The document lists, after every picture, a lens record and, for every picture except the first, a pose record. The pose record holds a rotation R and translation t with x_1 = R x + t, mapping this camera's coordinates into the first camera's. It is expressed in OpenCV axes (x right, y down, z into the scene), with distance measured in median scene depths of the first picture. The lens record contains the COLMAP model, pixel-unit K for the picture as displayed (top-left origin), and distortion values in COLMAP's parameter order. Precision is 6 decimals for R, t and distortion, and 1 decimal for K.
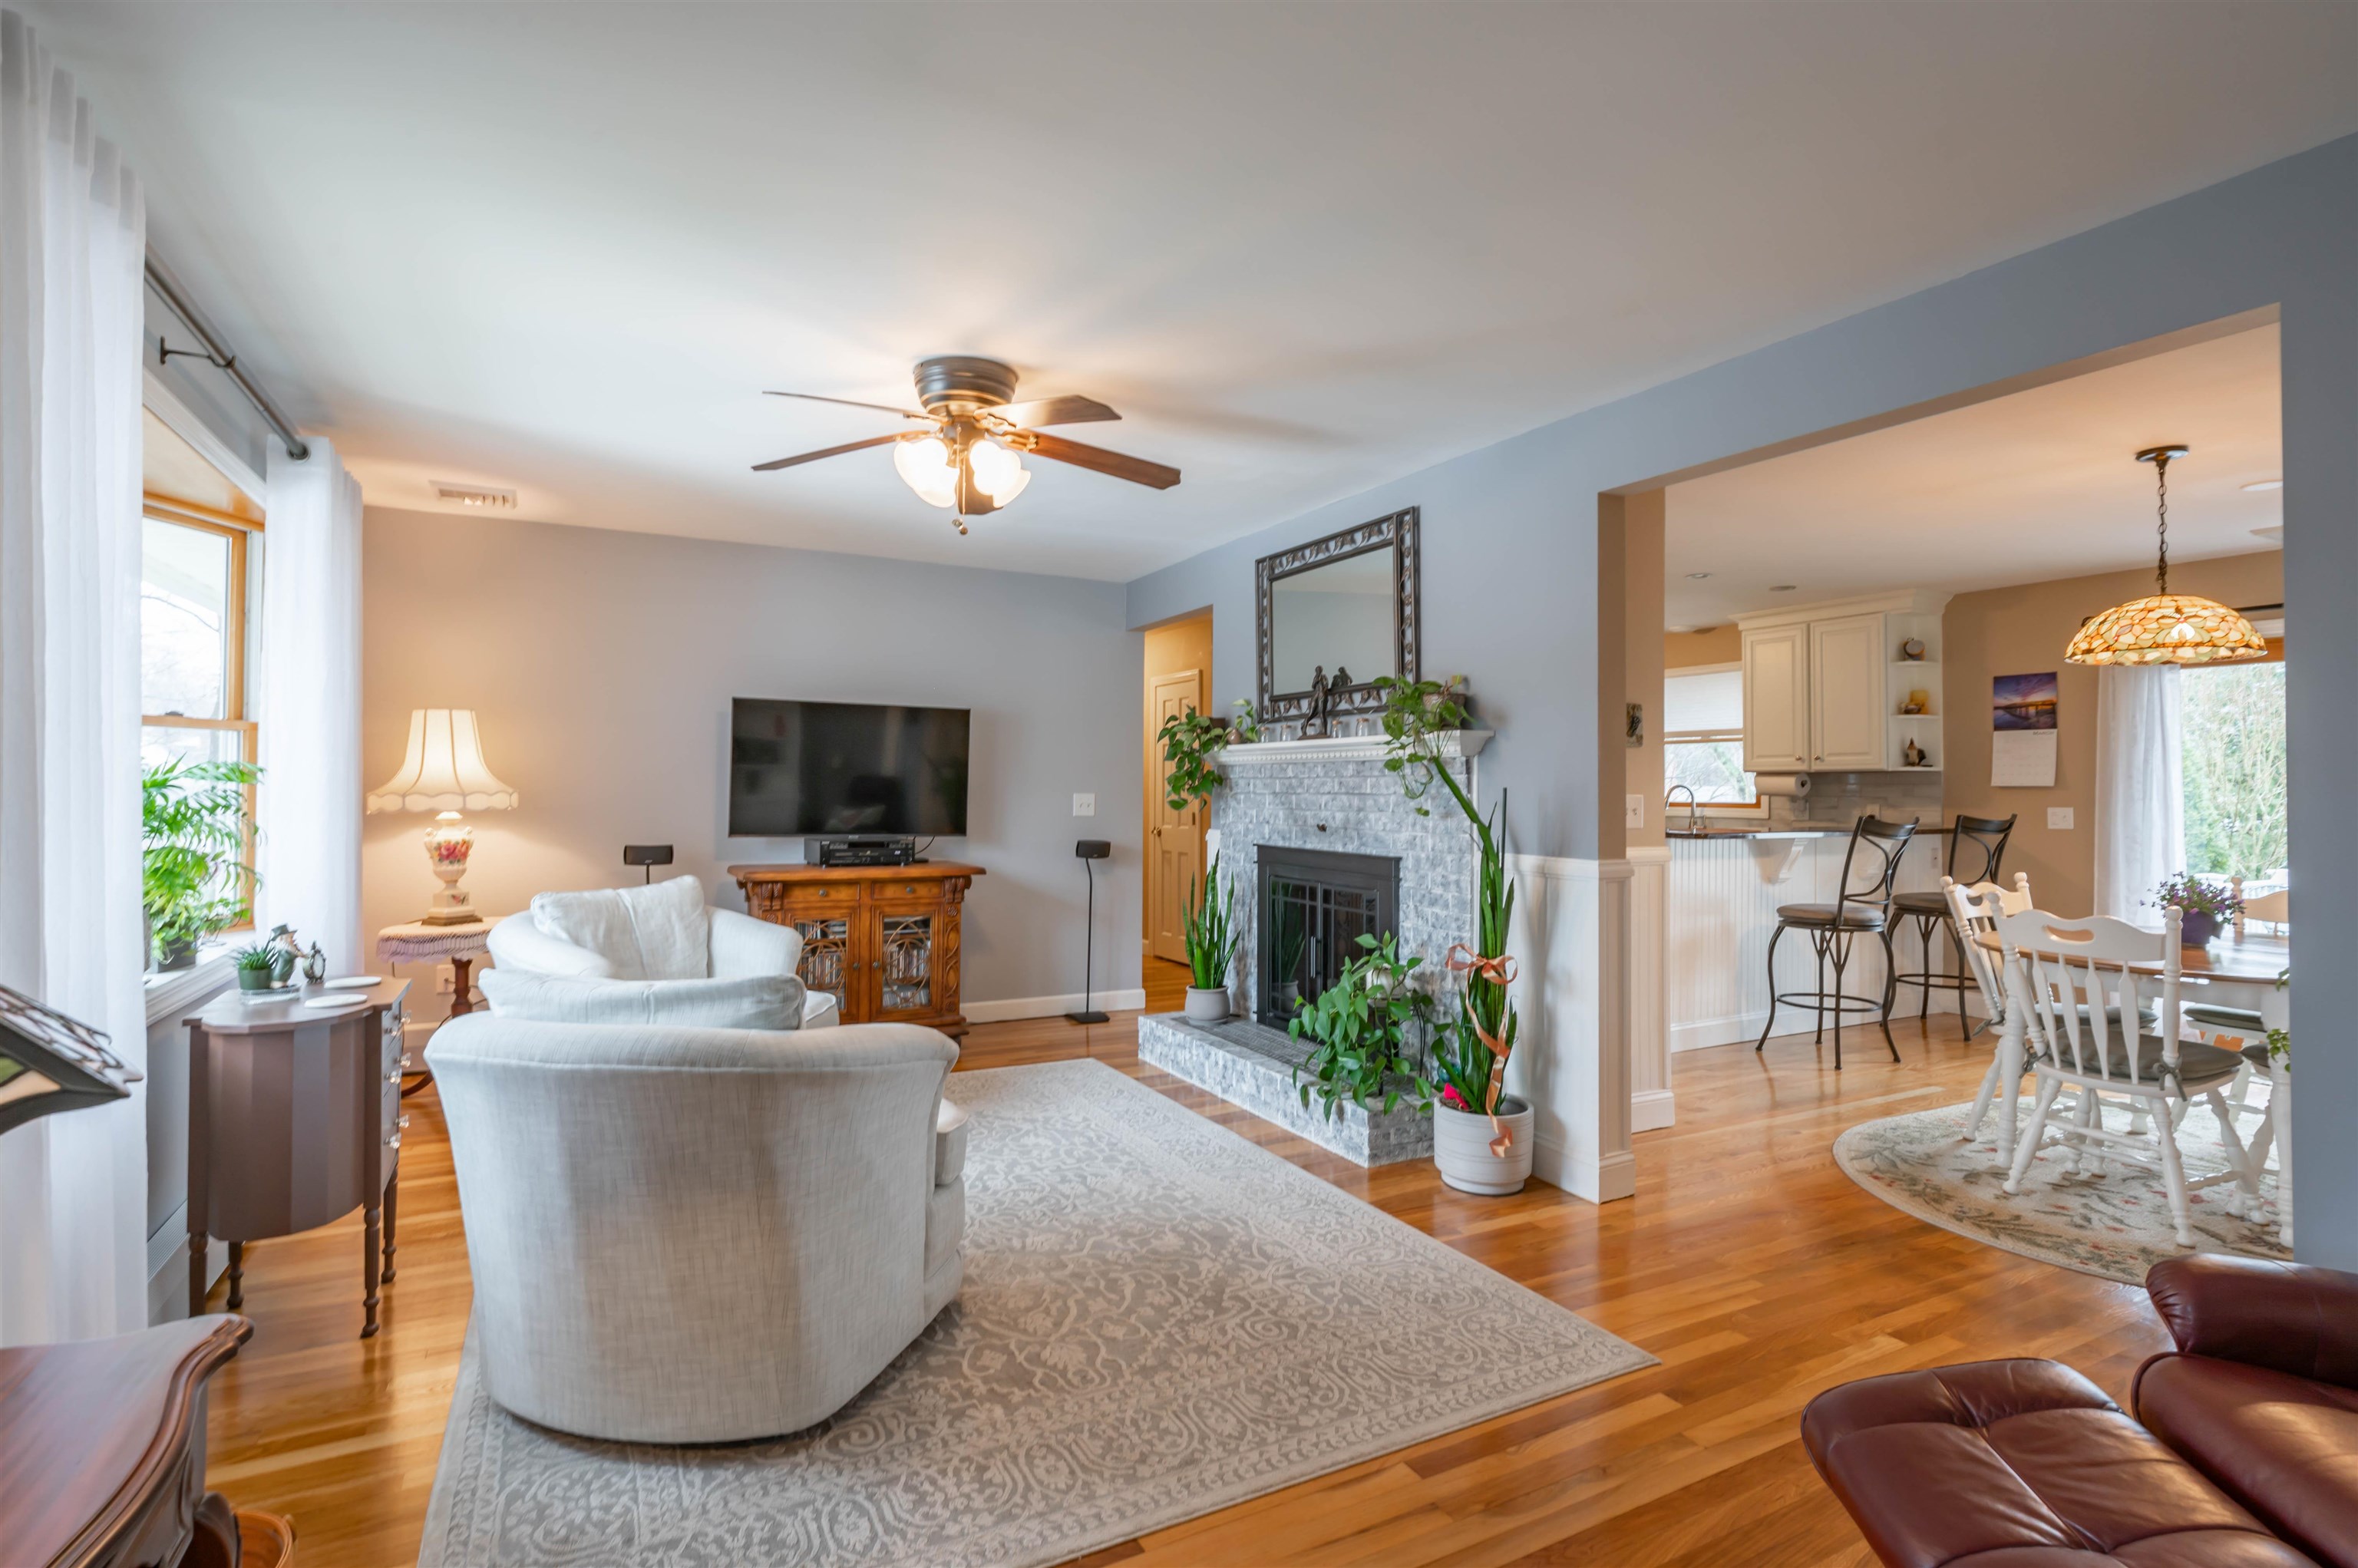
lens RADIAL K [[1141.0, 0, 1200.2], [0, 1141.0, 784.1], [0, 0, 1]] dist [-0.004208, 0.003429]
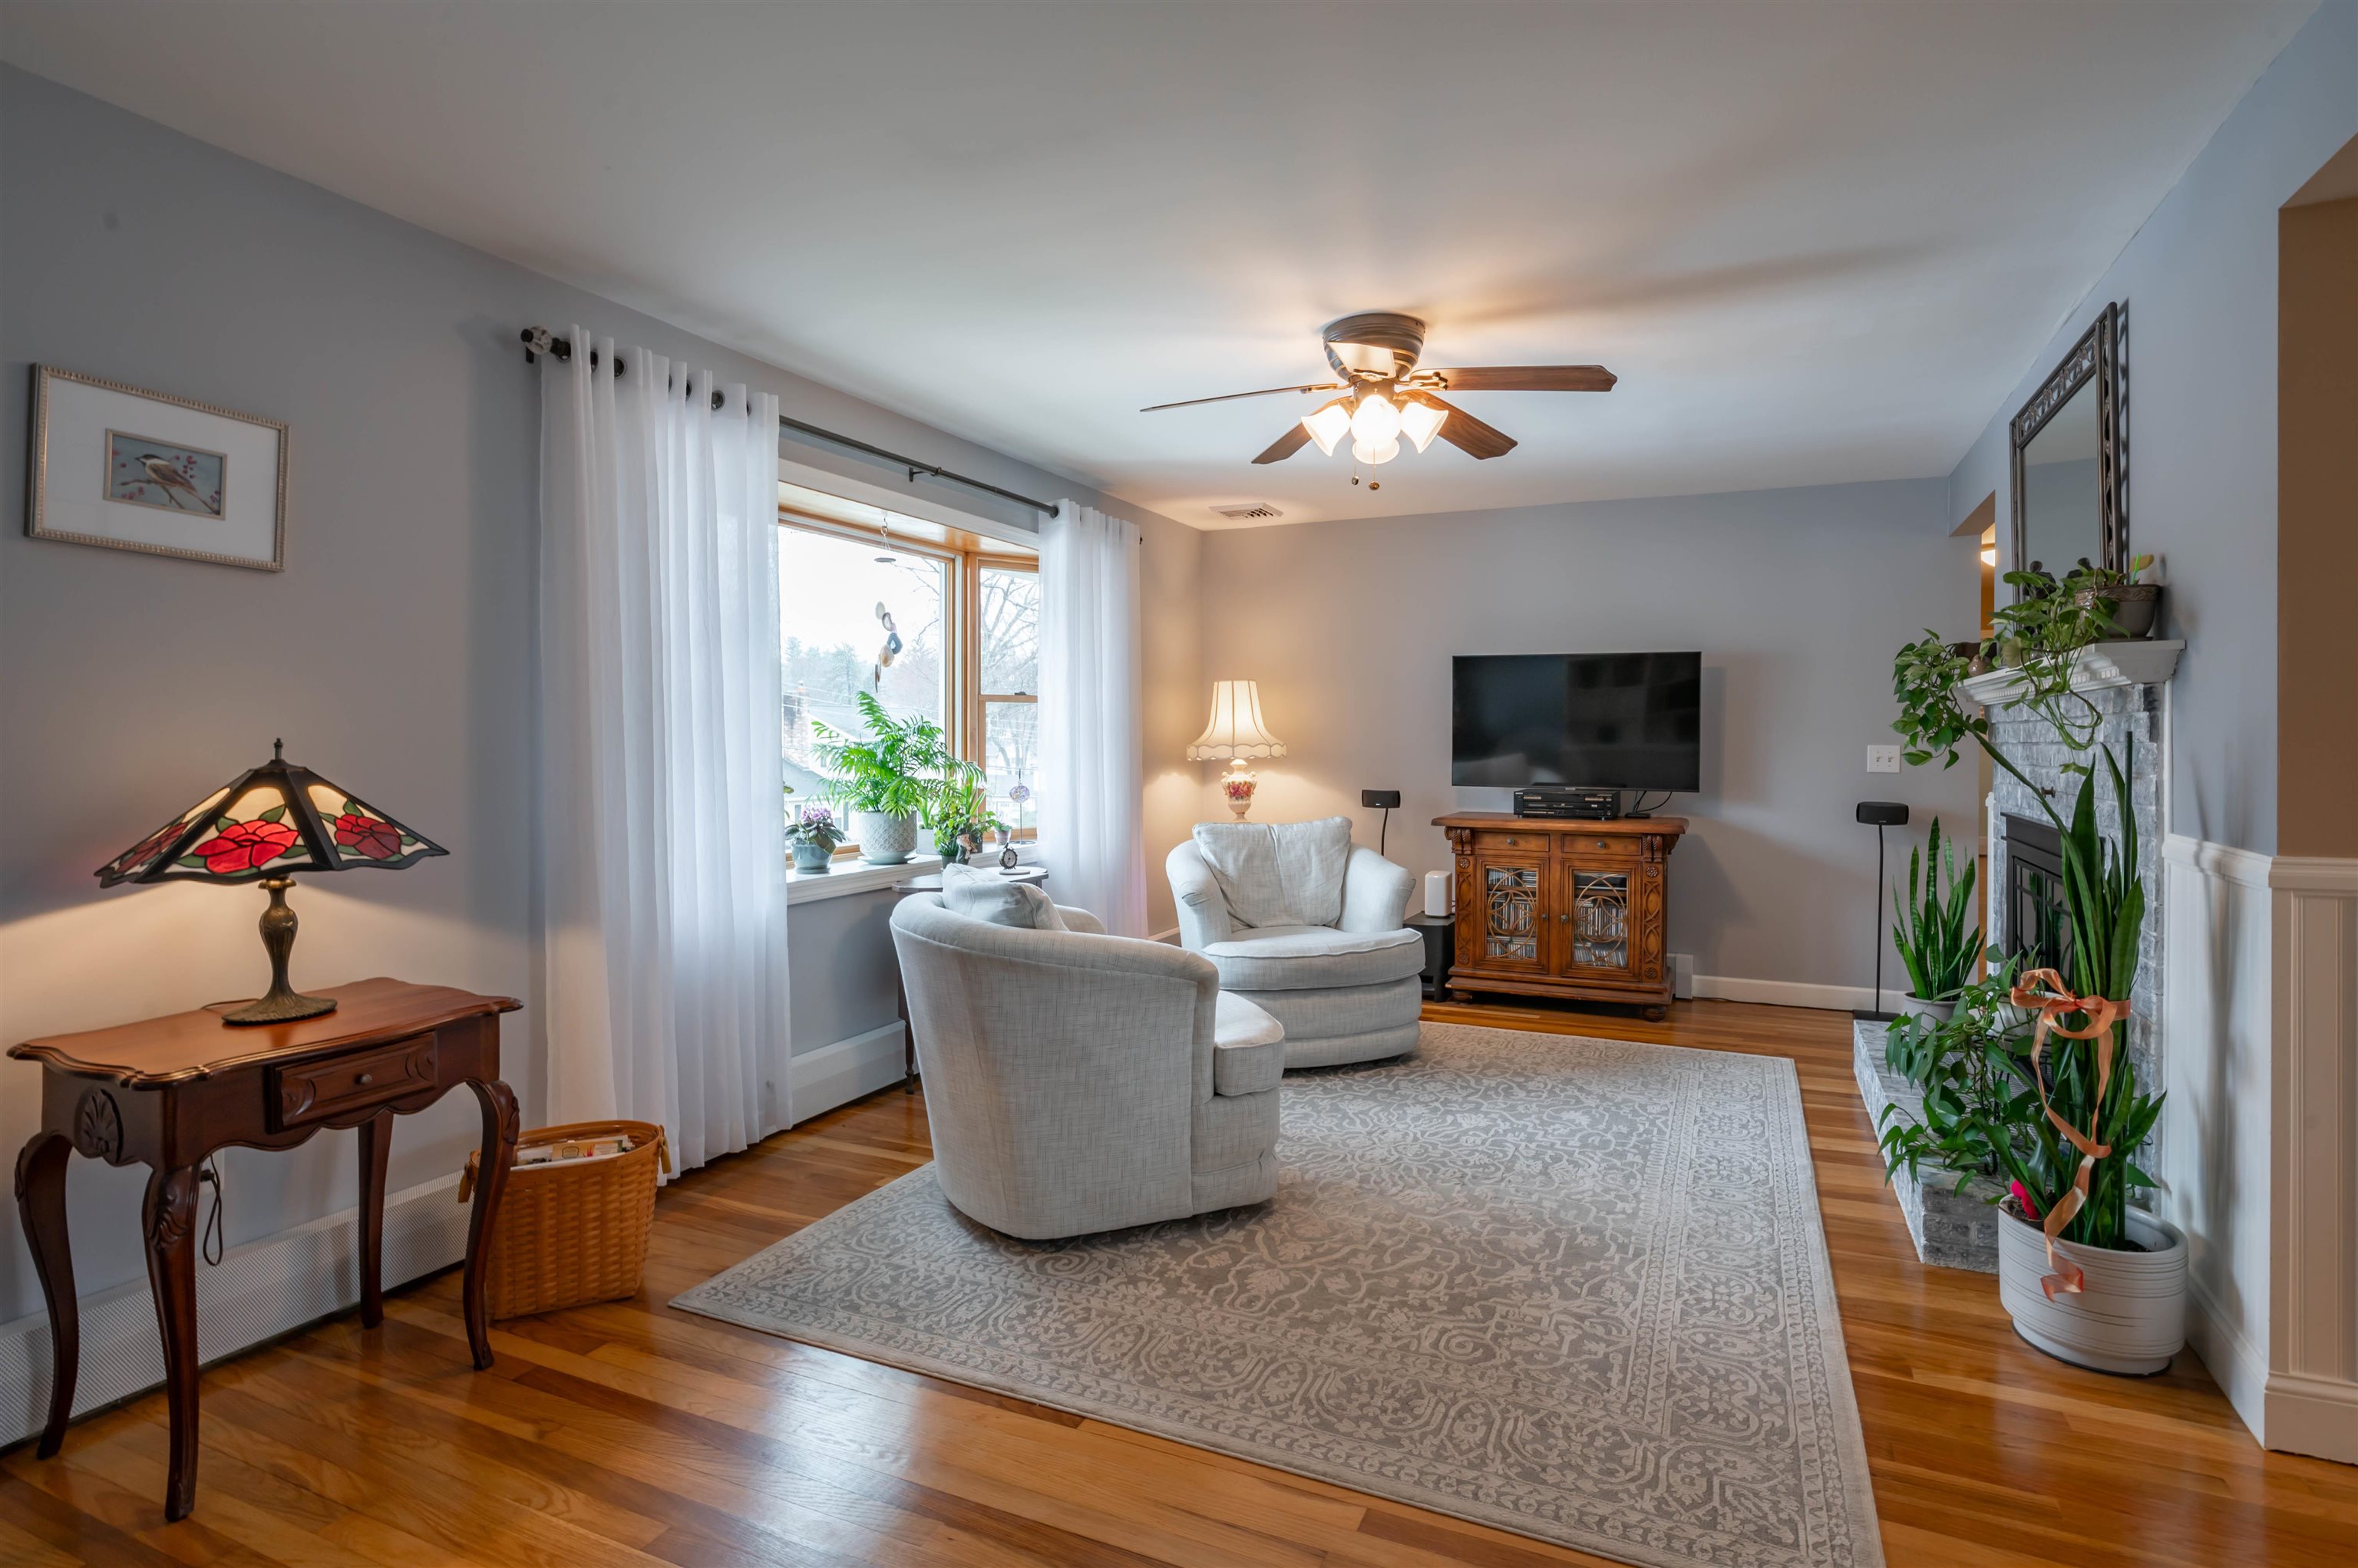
lens RADIAL K [[1141.0, 0, 1194.6], [0, 1141.0, 764.1], [0, 0, 1]] dist [-0.004208, 0.003429]
pose [[0.619488, 0.010751, -0.784933, 0.427258], [0.007012, 0.999791, 0.019228, 0.005360], [0.784975, -0.017415, 0.619283, 0.203107]]
